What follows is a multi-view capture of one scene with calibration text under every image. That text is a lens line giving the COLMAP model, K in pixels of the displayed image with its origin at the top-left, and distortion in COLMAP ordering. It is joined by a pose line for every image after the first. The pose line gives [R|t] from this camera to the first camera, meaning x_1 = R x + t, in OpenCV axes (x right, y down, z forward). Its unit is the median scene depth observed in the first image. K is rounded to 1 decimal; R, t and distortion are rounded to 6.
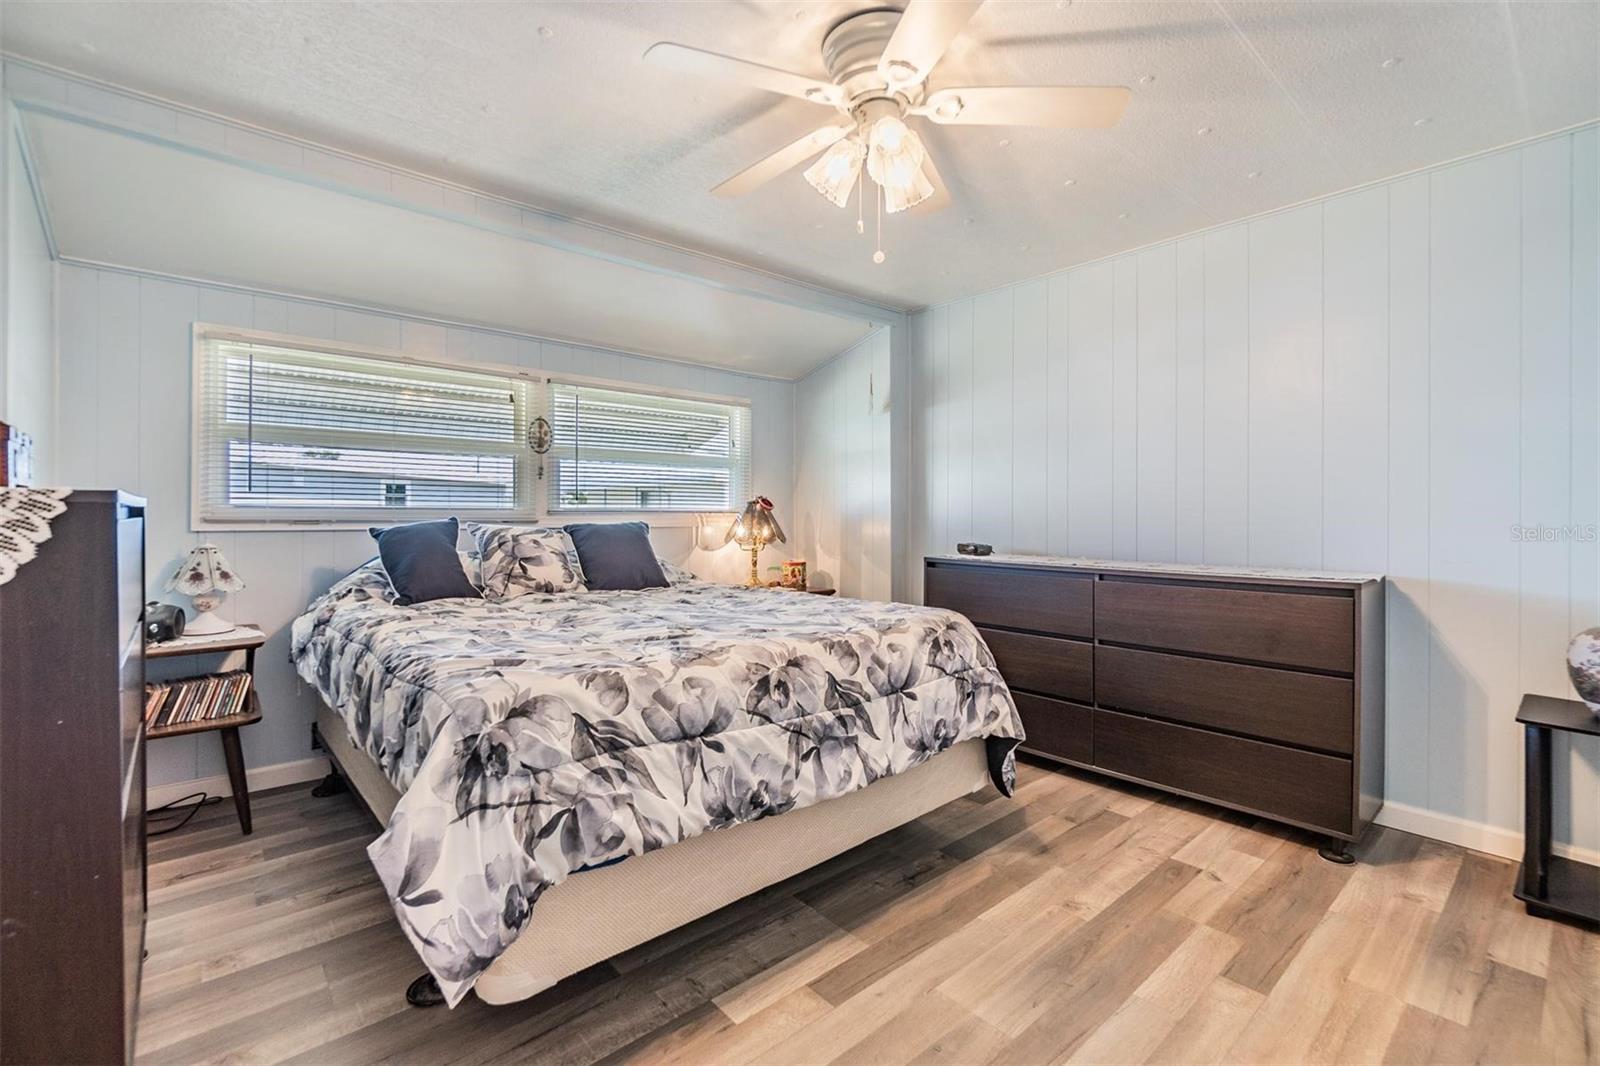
lens RADIAL K [[701.5, 0, 800.4], [0, 701.5, 520.3], [0, 0, 1]] dist [-0.004046, 0.000157]
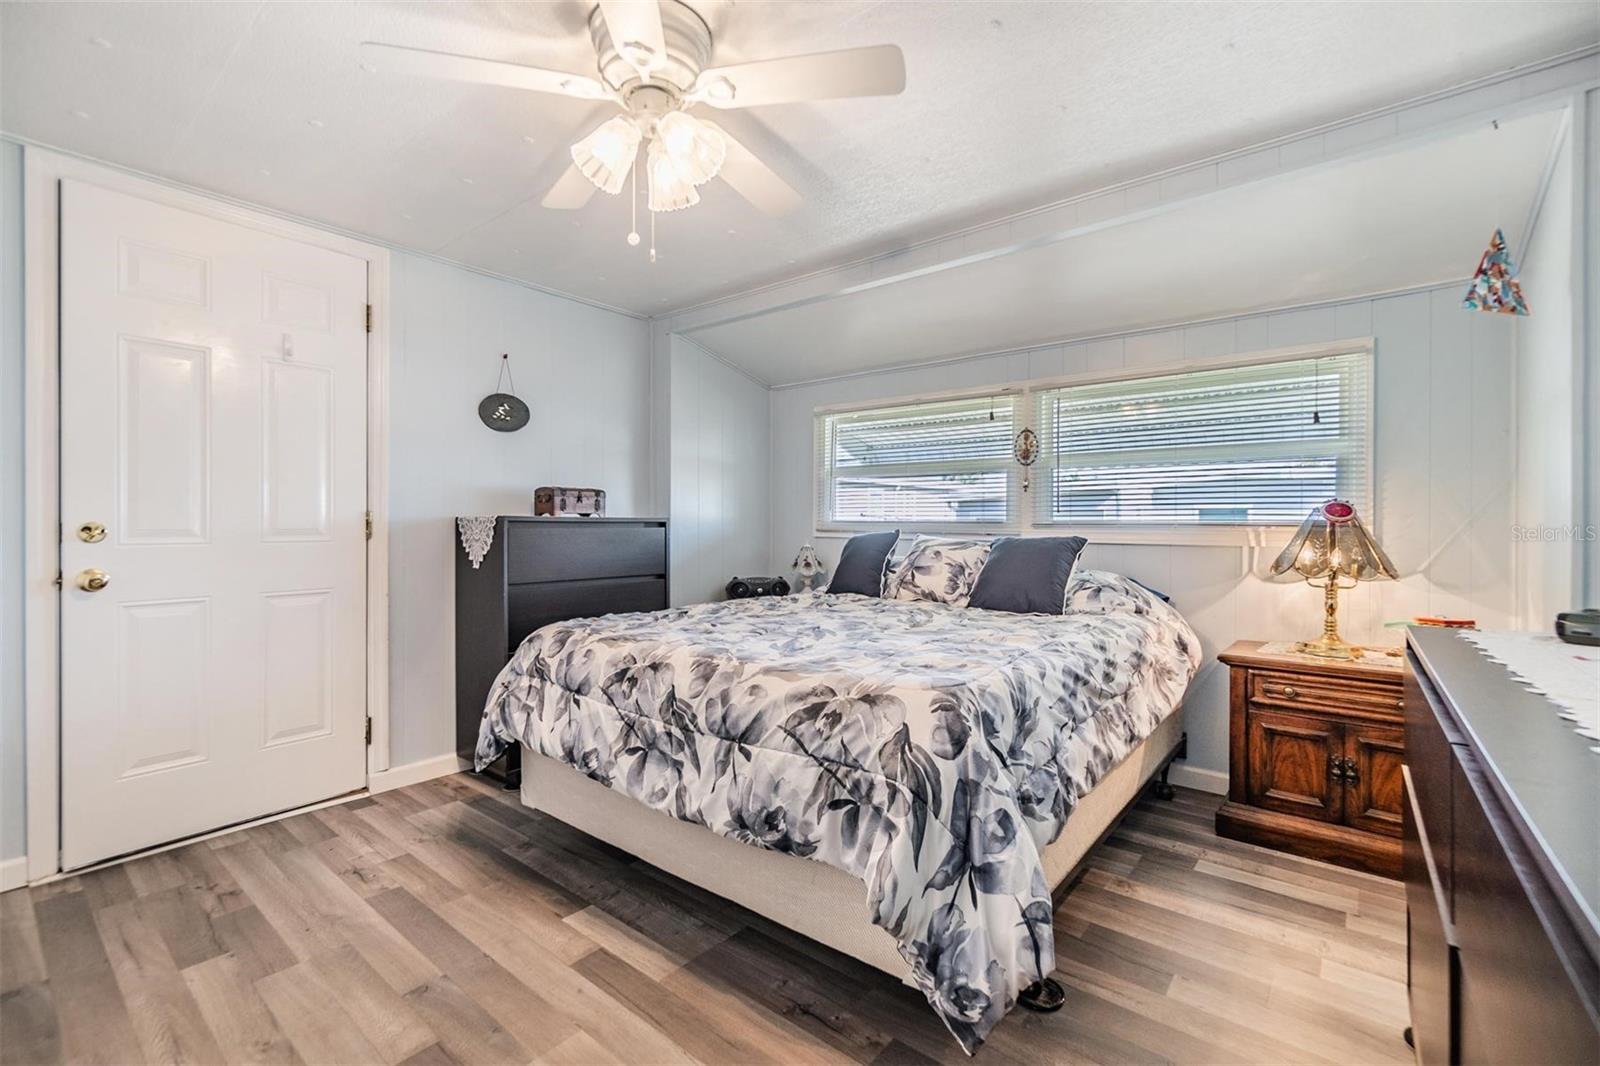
lens RADIAL K [[701.5, 0, 800.7], [0, 701.5, 527.3], [0, 0, 1]] dist [-0.004046, 0.000157]
pose [[0.166281, 0.004263, -0.986069, 1.024598], [-0.012999, 0.999913, 0.002131, -0.012405], [0.985993, 0.012464, 0.166322, 0.986797]]
